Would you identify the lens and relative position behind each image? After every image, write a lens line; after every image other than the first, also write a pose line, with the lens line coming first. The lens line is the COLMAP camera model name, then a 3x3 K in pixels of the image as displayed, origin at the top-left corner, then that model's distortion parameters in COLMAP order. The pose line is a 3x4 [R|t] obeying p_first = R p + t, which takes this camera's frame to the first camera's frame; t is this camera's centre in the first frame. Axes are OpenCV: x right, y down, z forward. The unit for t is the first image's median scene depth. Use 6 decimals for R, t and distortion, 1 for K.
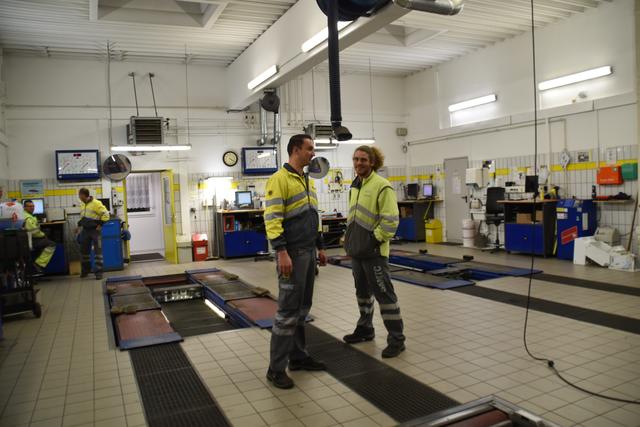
lens RADIAL K [[495.8, 0, 320.0], [0, 495.8, 213.5], [0, 0, 1]] dist [-0.000018, -0.000152]
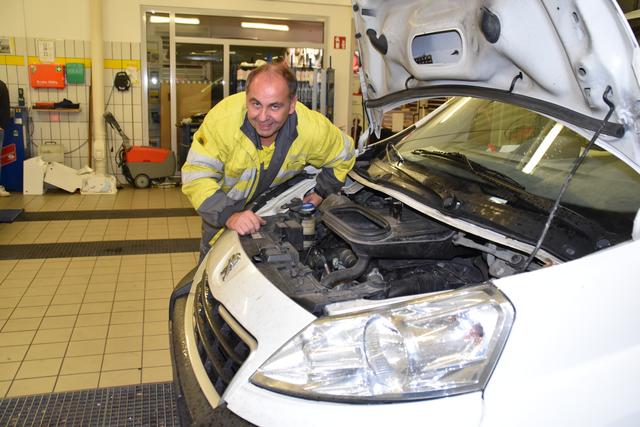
lens RADIAL K [[624.5, 0, 320.0], [0, 624.5, 213.5], [0, 0, 1]] dist [0.062768, 0.002272]
pose [[0.182344, -0.141716, 0.972968, -0.334893], [0.016463, 0.989860, 0.141091, 0.002875], [-0.983097, -0.009709, 0.182828, 0.403718]]
